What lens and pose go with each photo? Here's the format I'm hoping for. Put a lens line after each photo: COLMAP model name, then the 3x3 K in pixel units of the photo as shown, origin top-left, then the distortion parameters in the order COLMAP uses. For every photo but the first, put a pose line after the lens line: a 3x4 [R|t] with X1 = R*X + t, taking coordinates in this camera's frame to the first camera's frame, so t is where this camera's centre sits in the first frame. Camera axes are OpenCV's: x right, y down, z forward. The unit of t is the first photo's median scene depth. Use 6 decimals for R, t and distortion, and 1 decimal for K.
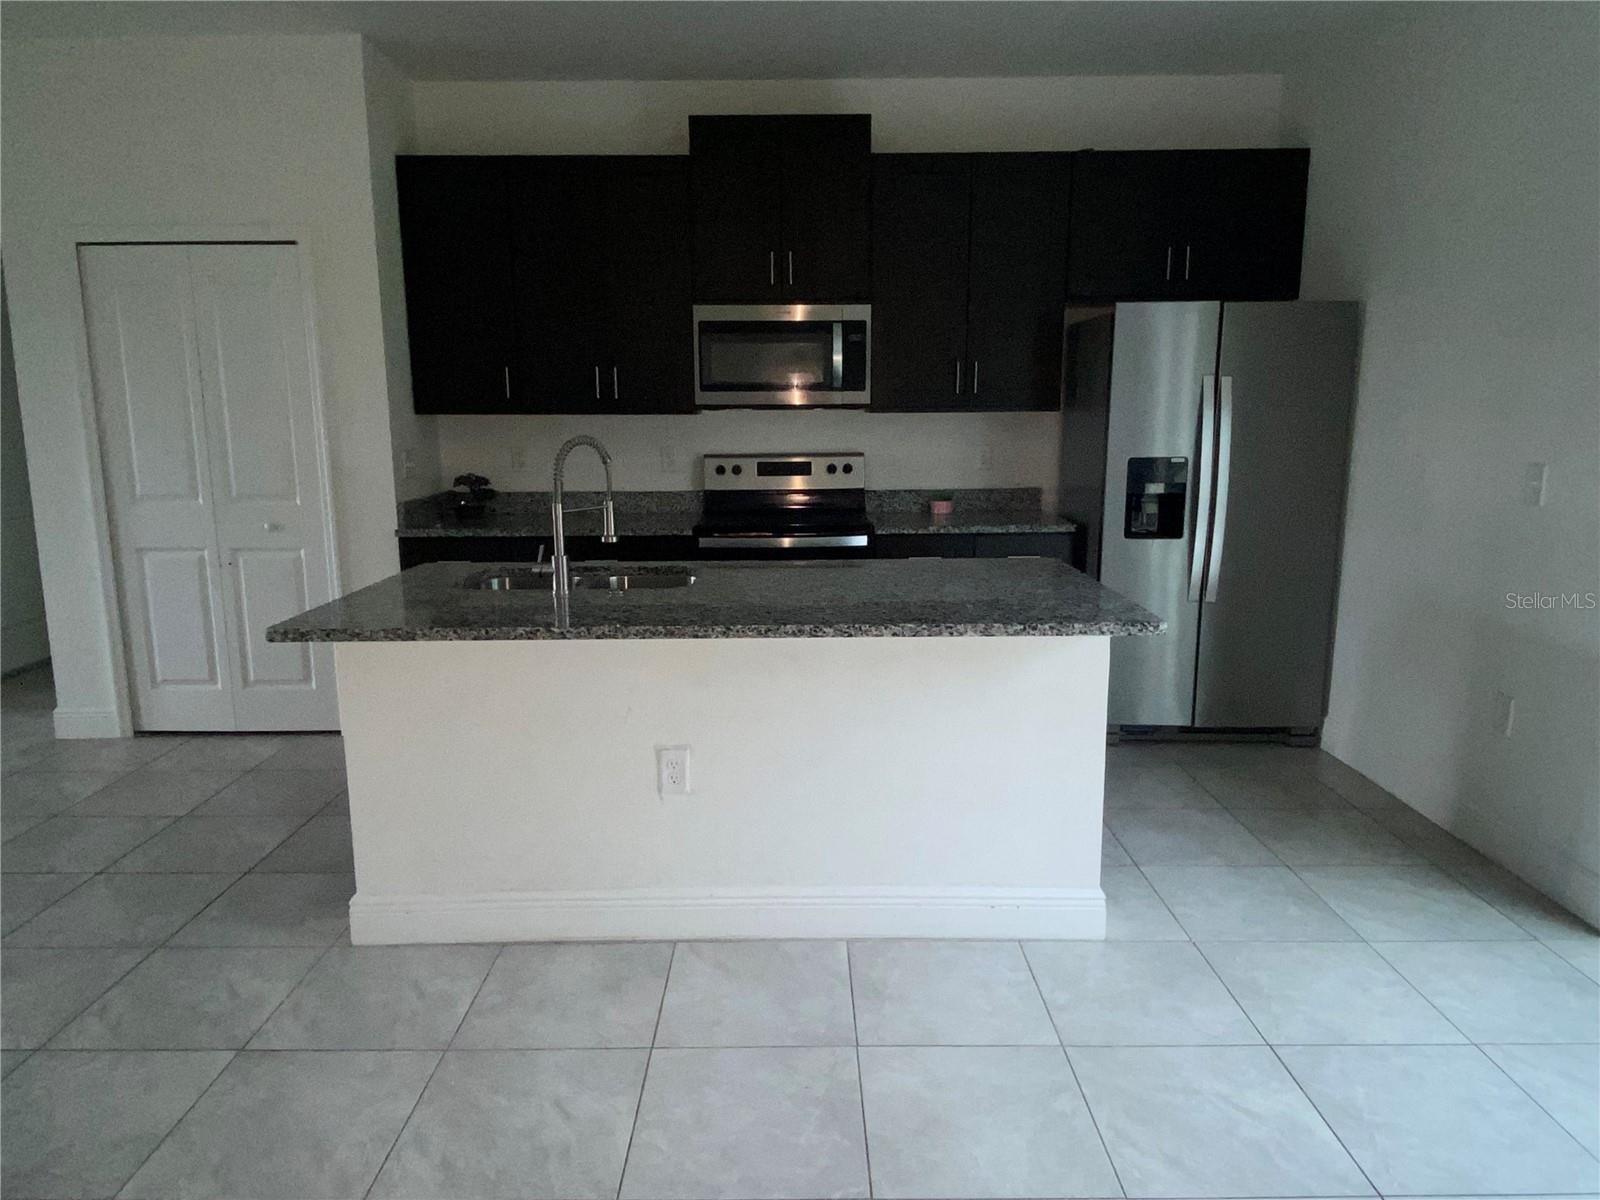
lens RADIAL K [[1040.1, 0, 796.2], [0, 1040.1, 596.0], [0, 0, 1]] dist [0.024797, -0.011347]
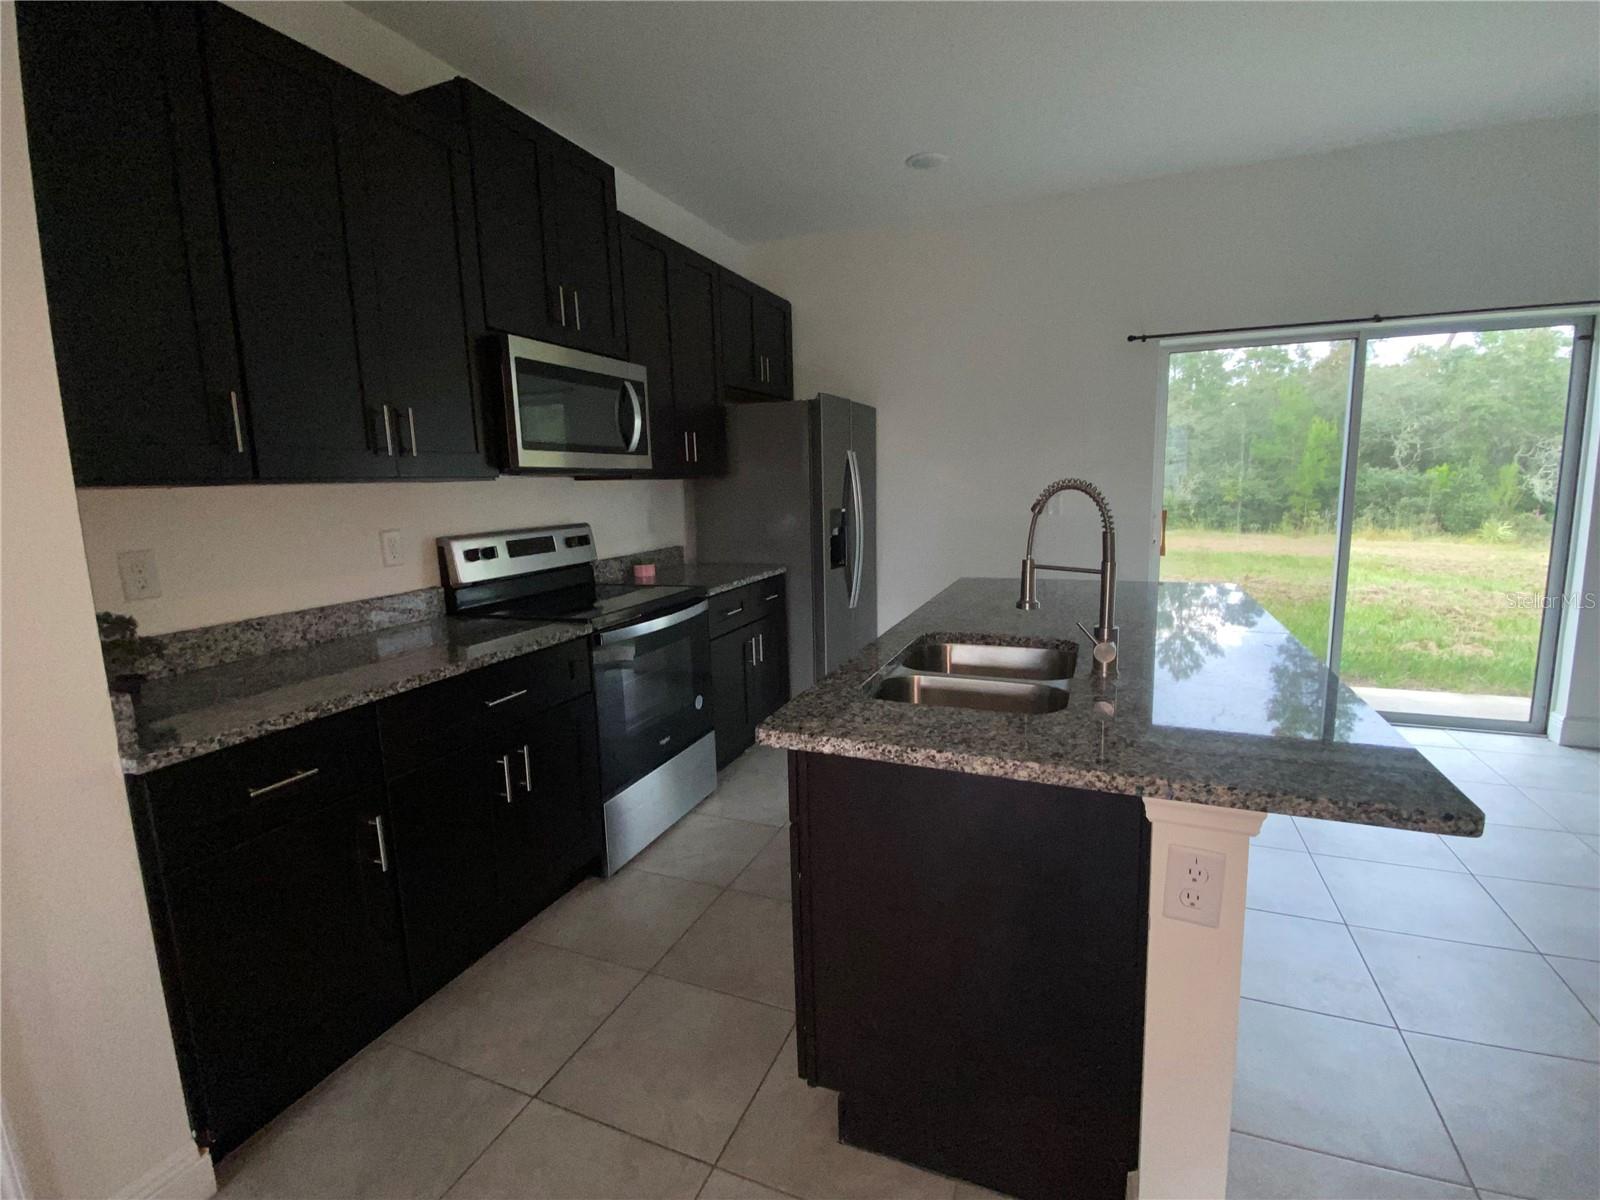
lens RADIAL K [[742.3, 0, 798.0], [0, 742.3, 603.6], [0, 0, 1]] dist [-0.014732, -0.002116]
pose [[0.378663, -0.153338, 0.912744, -0.526870], [0.191762, 0.977779, 0.084709, -0.093385], [-0.905451, 0.142953, 0.399653, 0.616404]]
